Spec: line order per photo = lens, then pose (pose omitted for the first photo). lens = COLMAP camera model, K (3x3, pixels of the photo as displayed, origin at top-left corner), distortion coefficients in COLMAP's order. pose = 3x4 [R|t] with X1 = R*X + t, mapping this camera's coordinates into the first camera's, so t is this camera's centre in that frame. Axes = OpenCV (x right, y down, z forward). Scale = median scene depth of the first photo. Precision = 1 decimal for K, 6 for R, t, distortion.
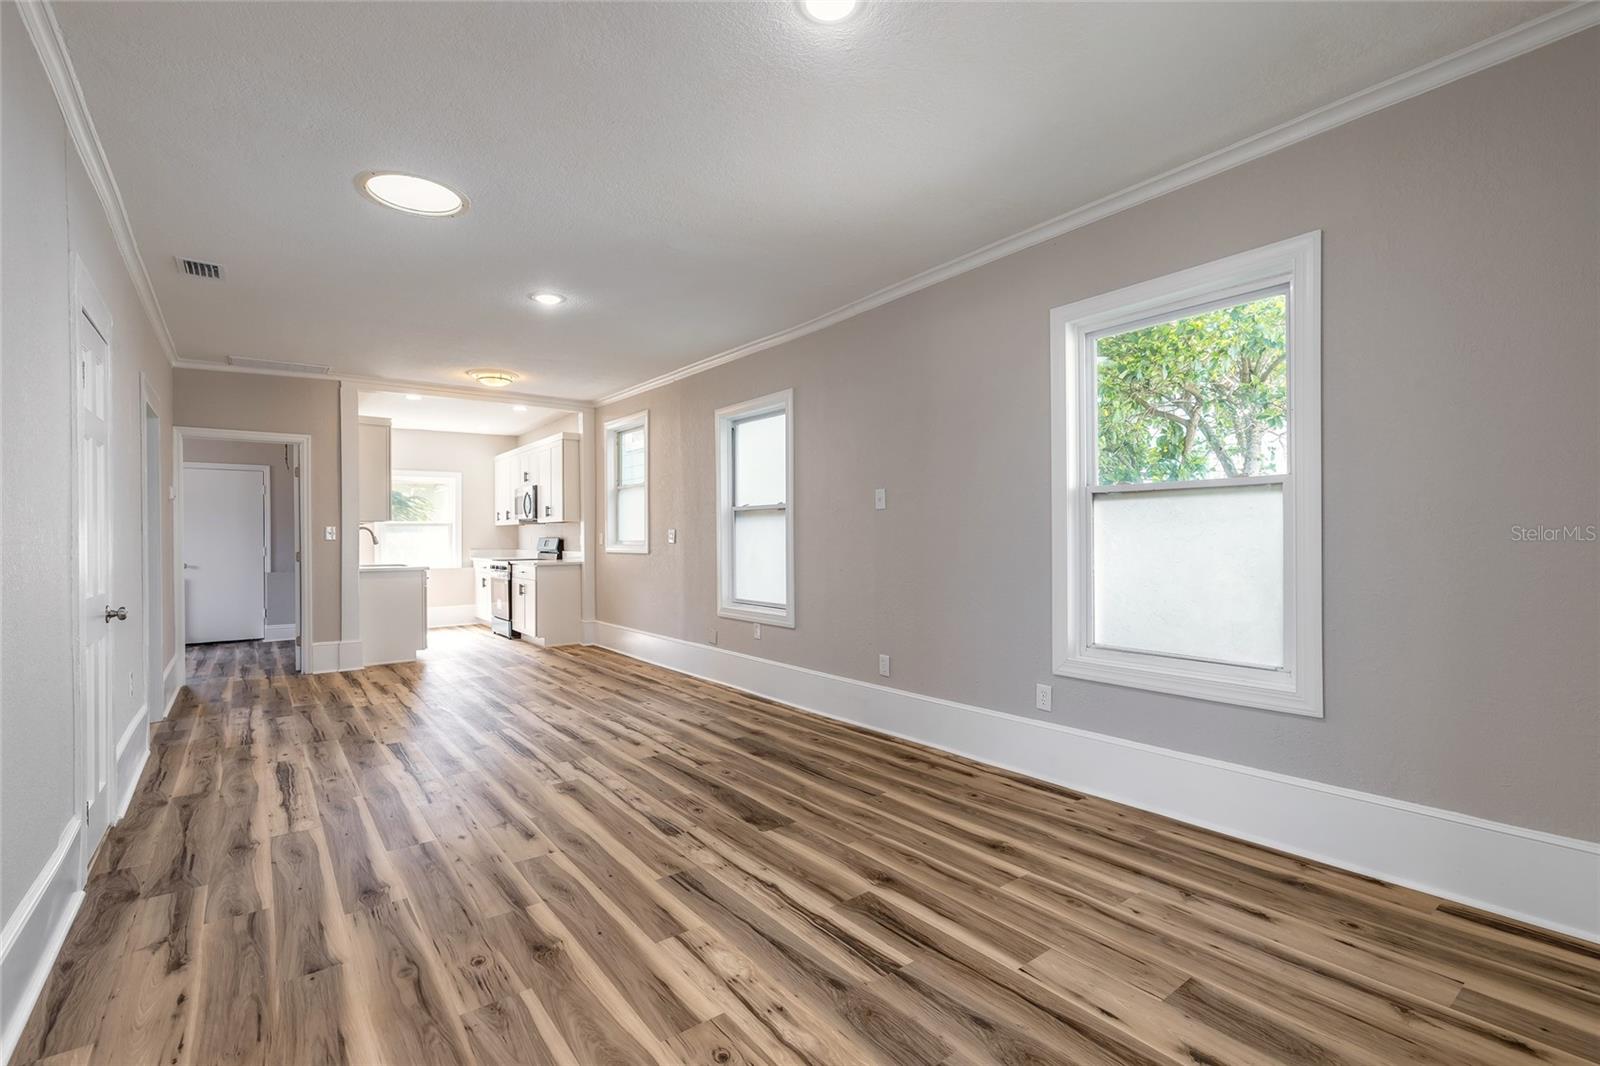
lens RADIAL K [[720.2, 0, 800.0], [0, 720.2, 533.0], [0, 0, 1]] dist [-0.000323, -0.000226]
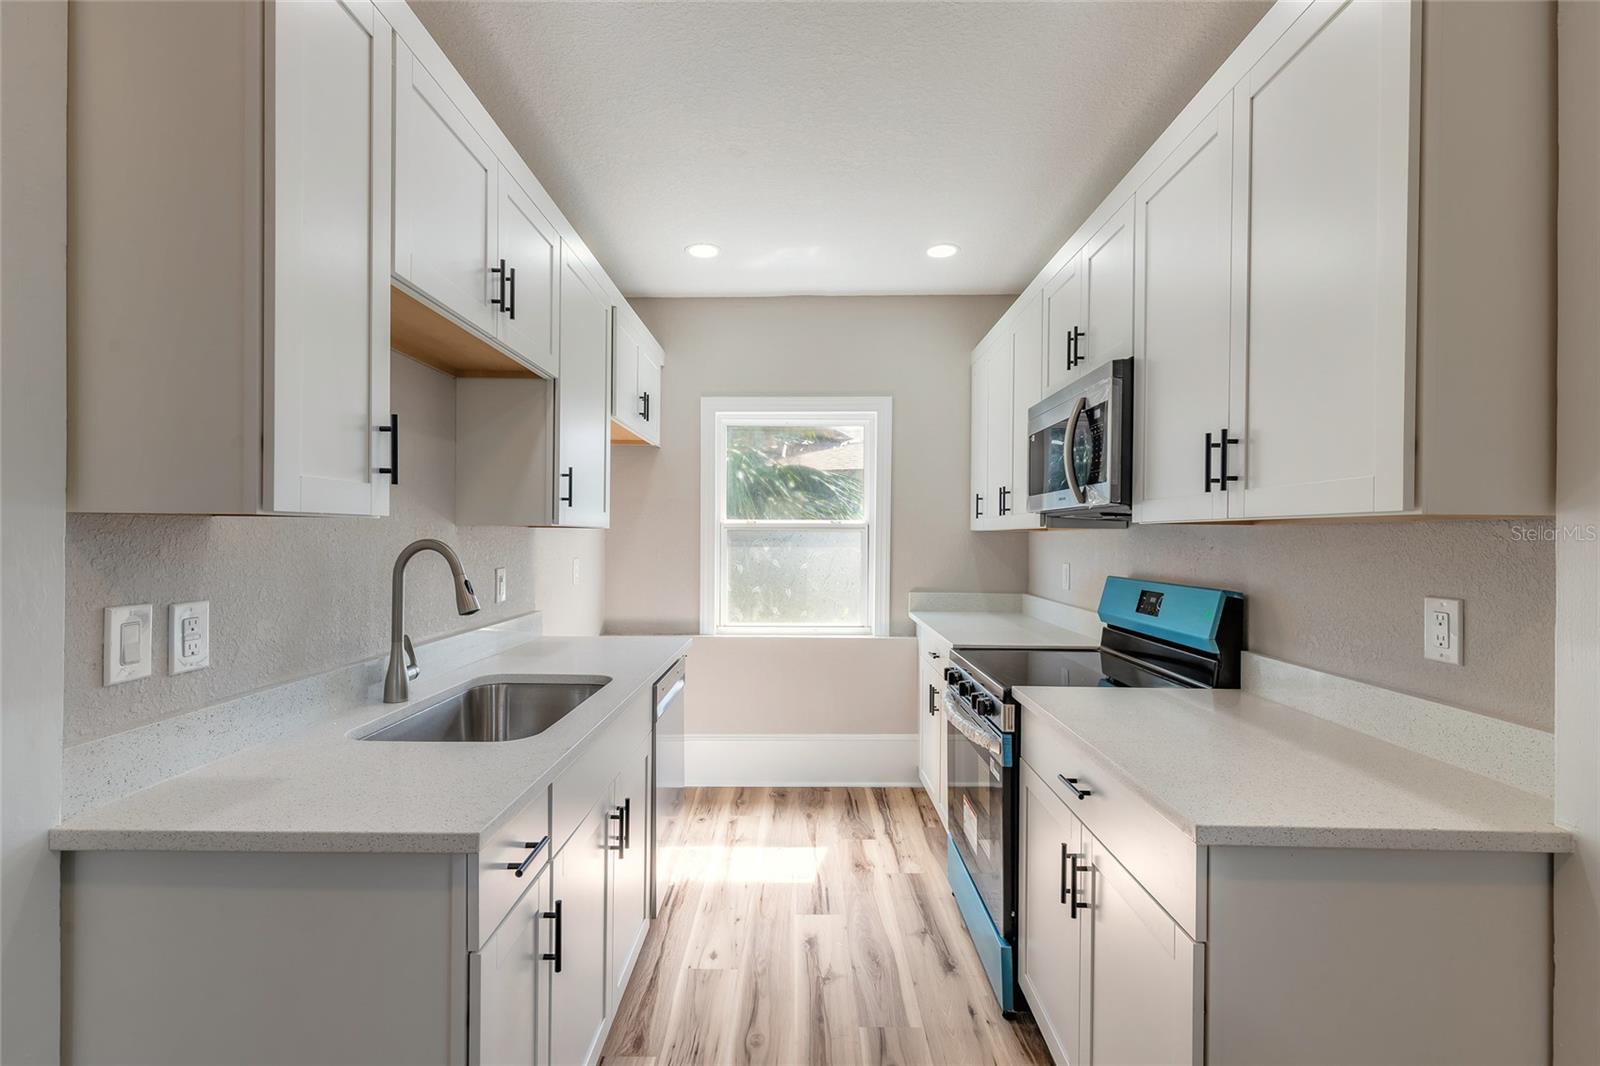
lens RADIAL K [[720.1, 0, 794.4], [0, 720.1, 536.9], [0, 0, 1]] dist [0.002468, 0.000652]
pose [[0.785414, 0.014667, -0.618797, -0.743523], [-0.010182, 0.999890, 0.010776, -0.027775], [0.618887, -0.002163, 0.785477, 1.832099]]
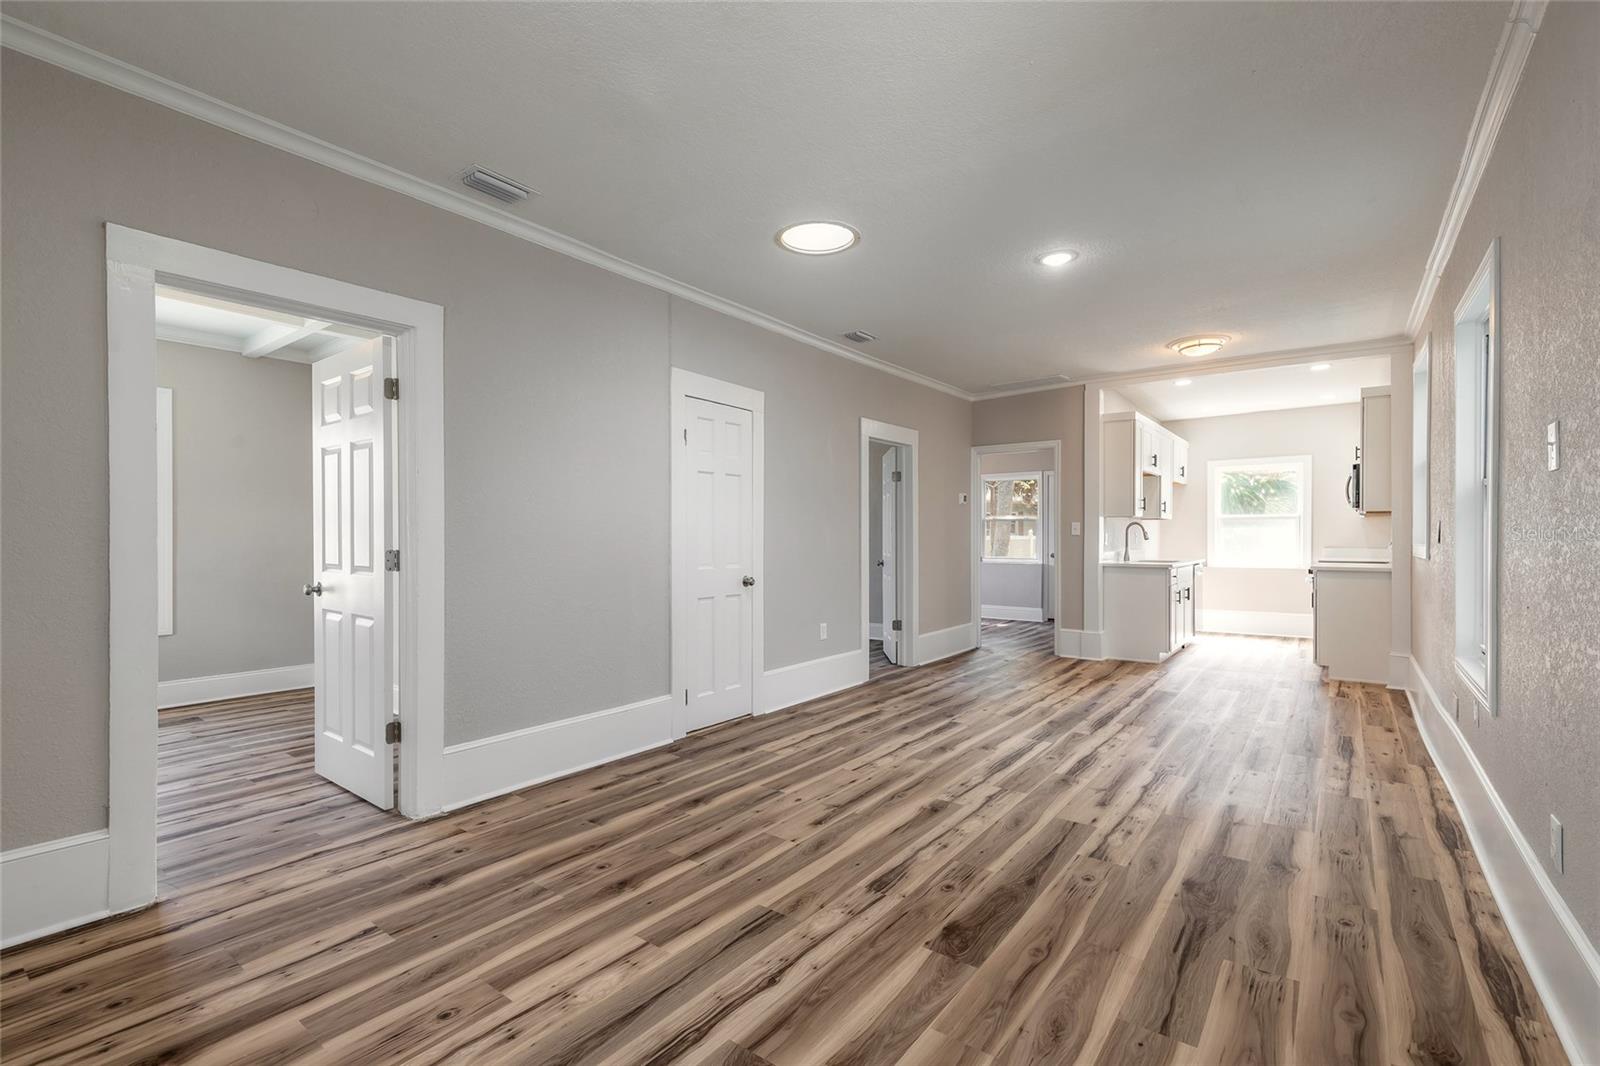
lens RADIAL K [[720.1, 0, 794.4], [0, 720.1, 536.9], [0, 0, 1]] dist [0.002468, 0.000652]
pose [[0.265123, 0.009896, -0.964164, 0.495170], [0.004089, 0.999927, 0.011387, -0.001937], [0.964206, -0.006961, 0.265063, 0.564133]]
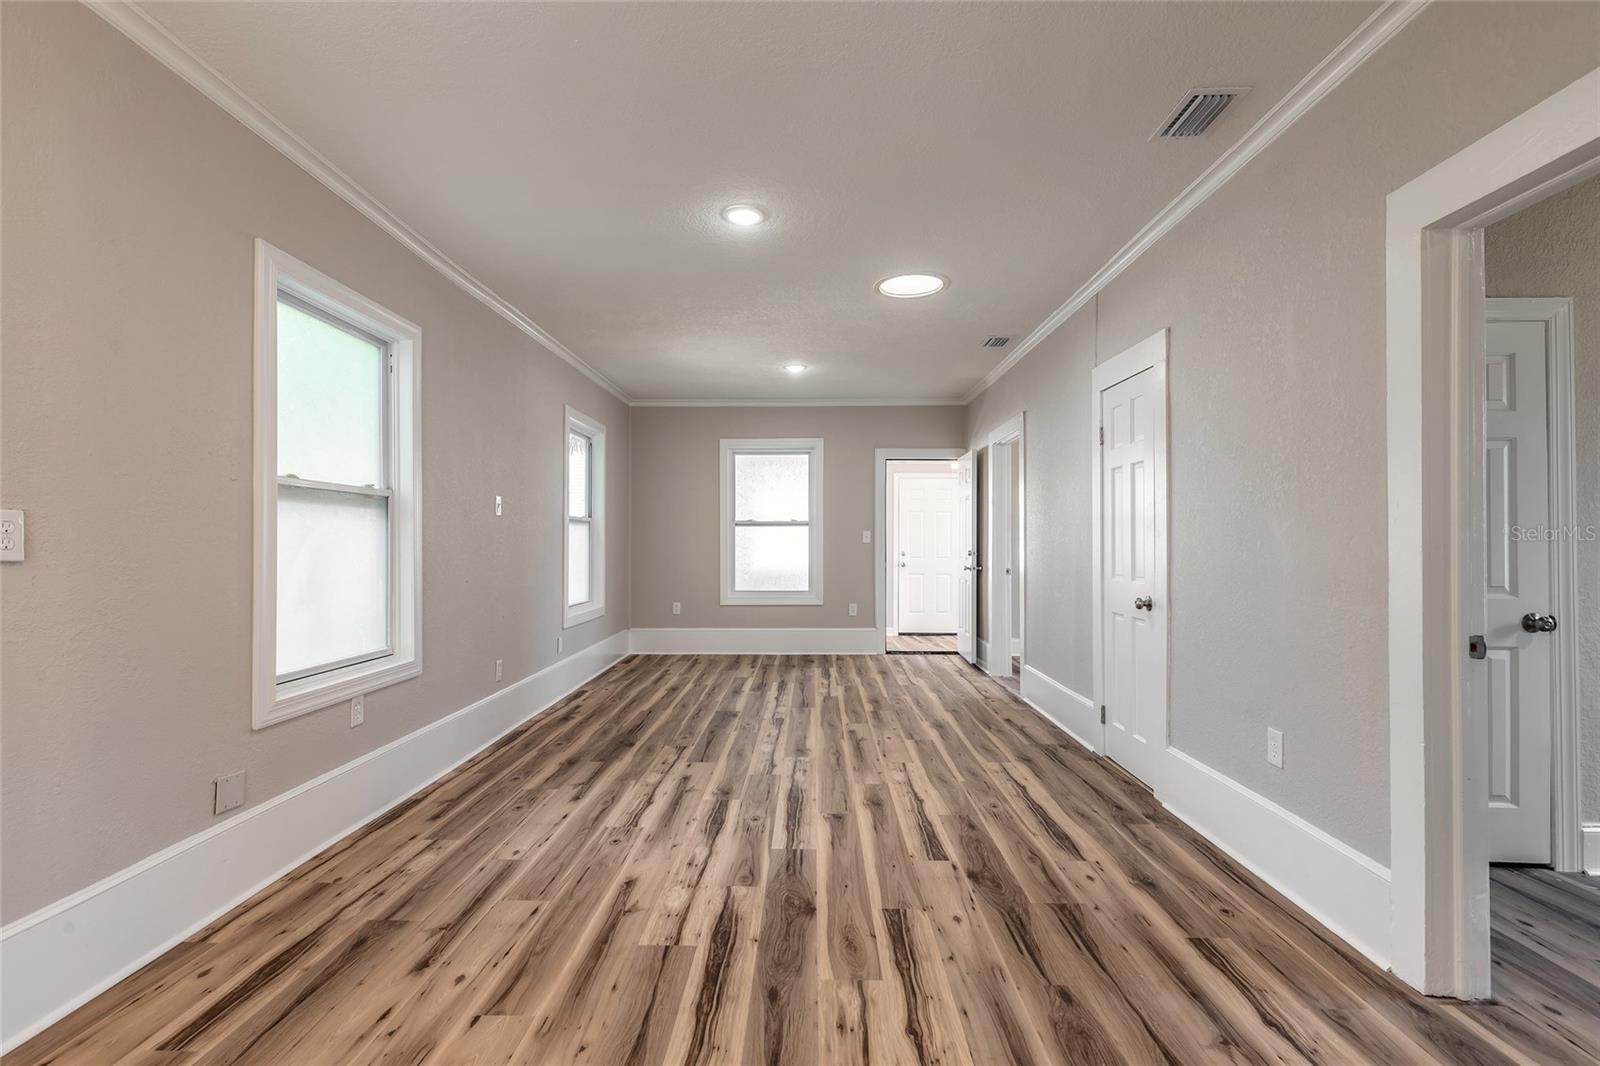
lens RADIAL K [[720.1, 0, 794.4], [0, 720.1, 536.9], [0, 0, 1]] dist [0.002468, 0.000652]
pose [[-0.778953, 0.013802, 0.626930, -1.029523], [0.002975, 0.999828, -0.018316, 0.019927], [-0.627075, -0.012402, -0.778860, 1.872611]]
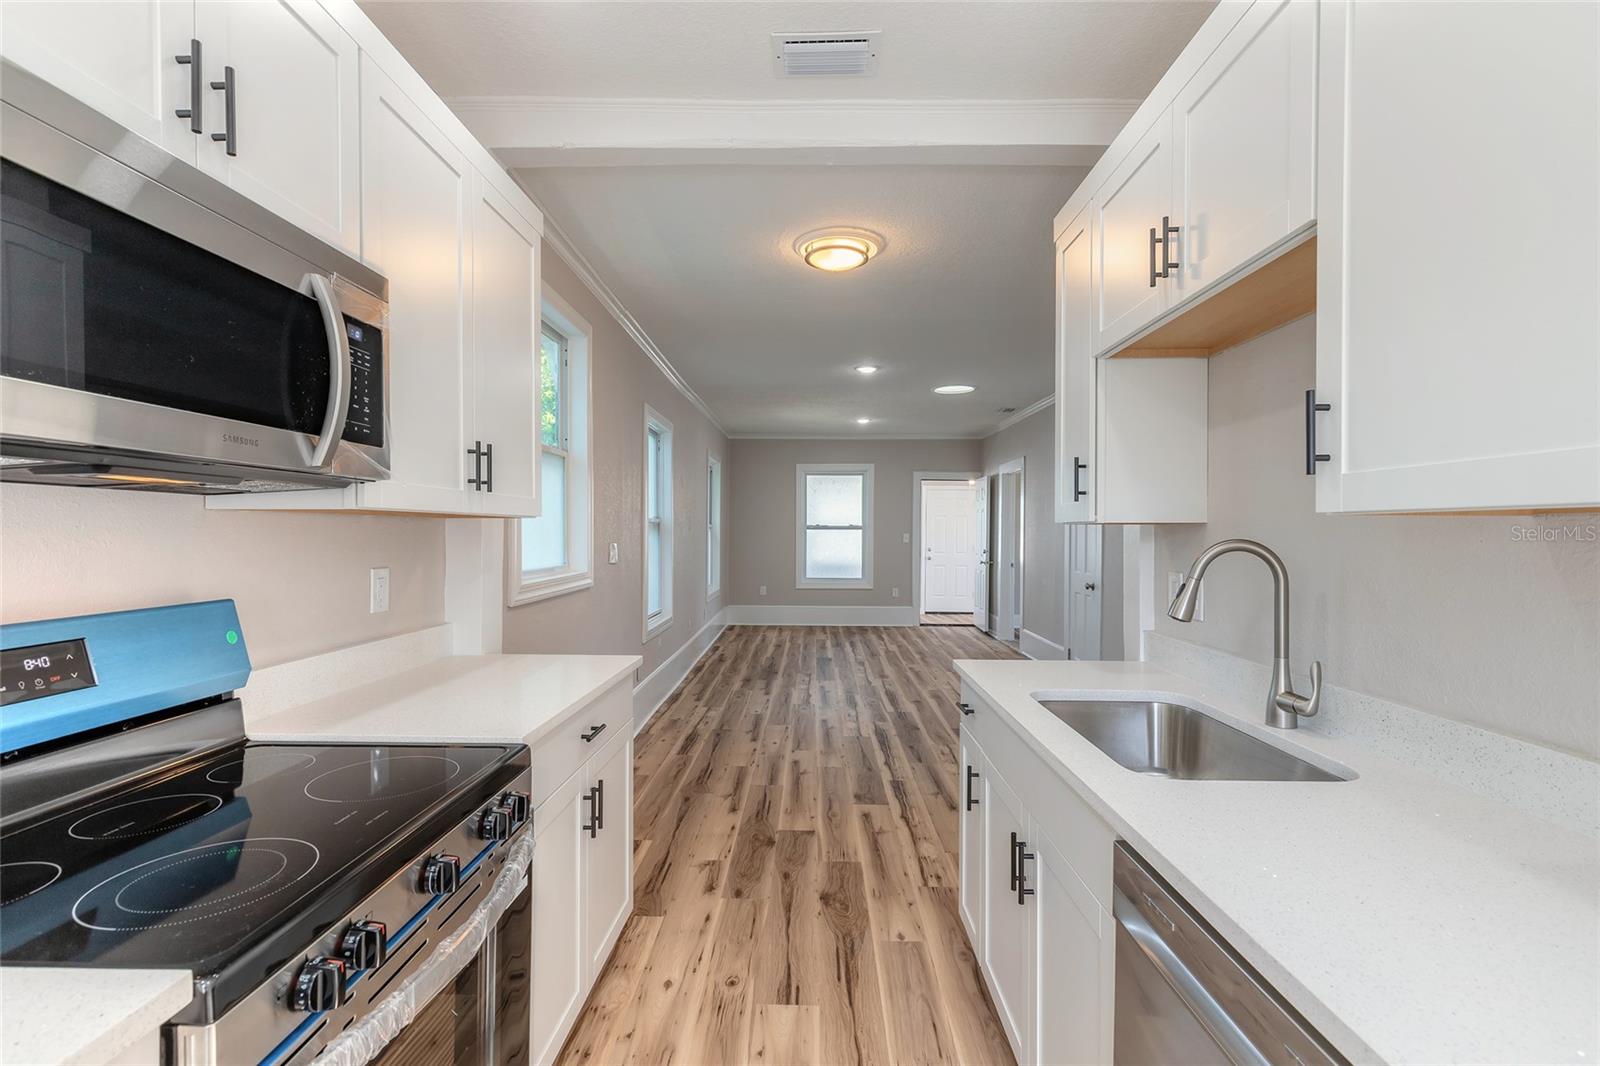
lens RADIAL K [[720.1, 0, 794.4], [0, 720.1, 536.9], [0, 0, 1]] dist [0.002468, 0.000652]
pose [[-0.775815, -0.001461, 0.630959, -1.314515], [-0.003166, 0.999994, -0.001577, -0.017627], [-0.630953, -0.003221, -0.775815, 2.570574]]
